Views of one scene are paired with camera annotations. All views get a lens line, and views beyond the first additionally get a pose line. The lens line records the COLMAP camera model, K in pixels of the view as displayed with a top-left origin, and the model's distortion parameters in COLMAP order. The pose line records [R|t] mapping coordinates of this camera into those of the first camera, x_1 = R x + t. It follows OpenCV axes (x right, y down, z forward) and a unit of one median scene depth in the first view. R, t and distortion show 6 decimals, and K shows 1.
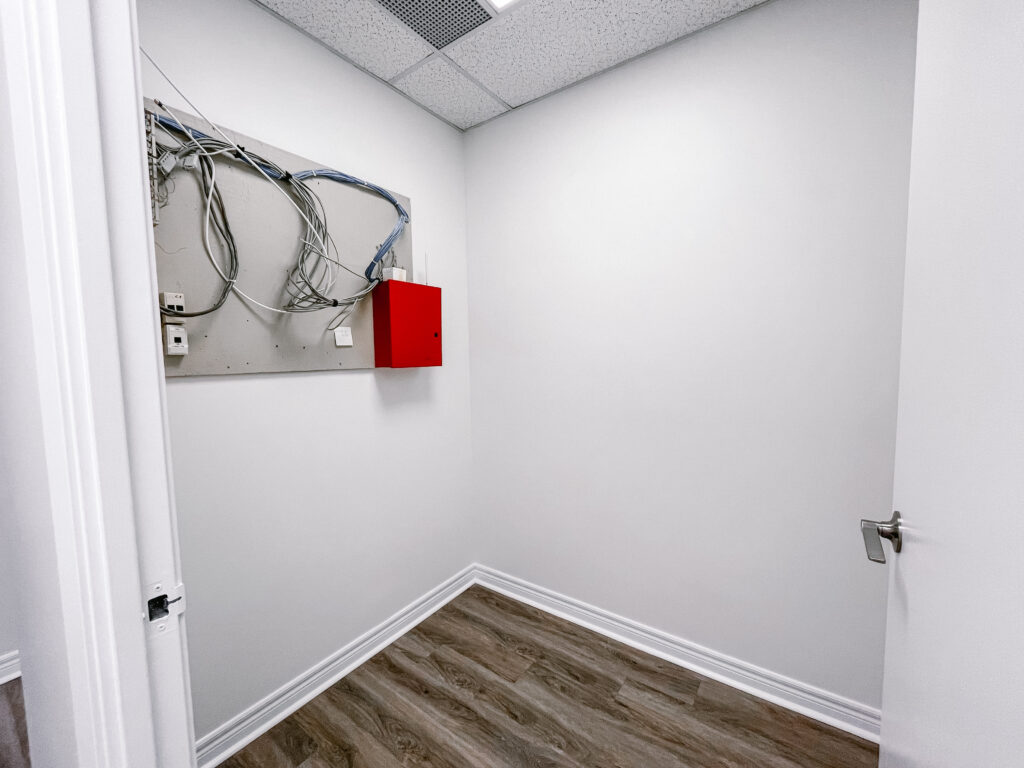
lens RADIAL K [[416.2, 0, 512.0], [0, 416.2, 384.0], [0, 0, 1]] dist [-0.001653, -0.000352]
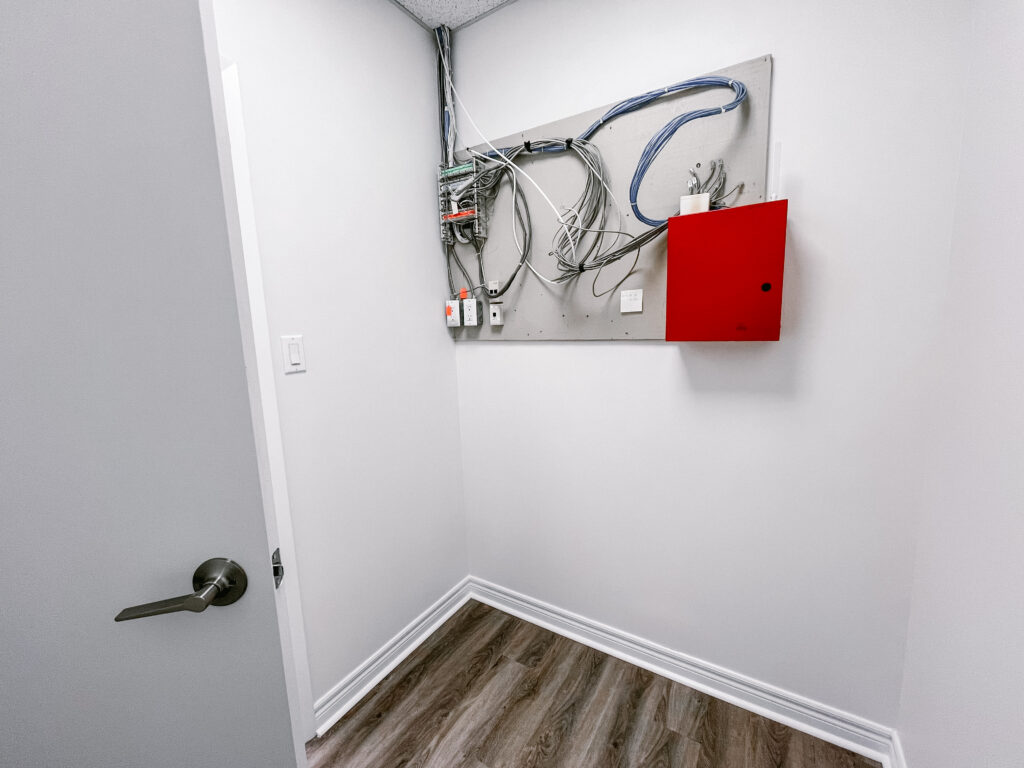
lens RADIAL K [[406.7, 0, 515.7], [0, 406.7, 390.3], [0, 0, 1]] dist [-0.009330, -0.000245]
pose [[0.060520, 0.164997, -0.984435, 0.444279], [-0.048583, 0.985561, 0.162199, -0.059053], [0.996984, 0.038011, 0.067663, 0.728038]]
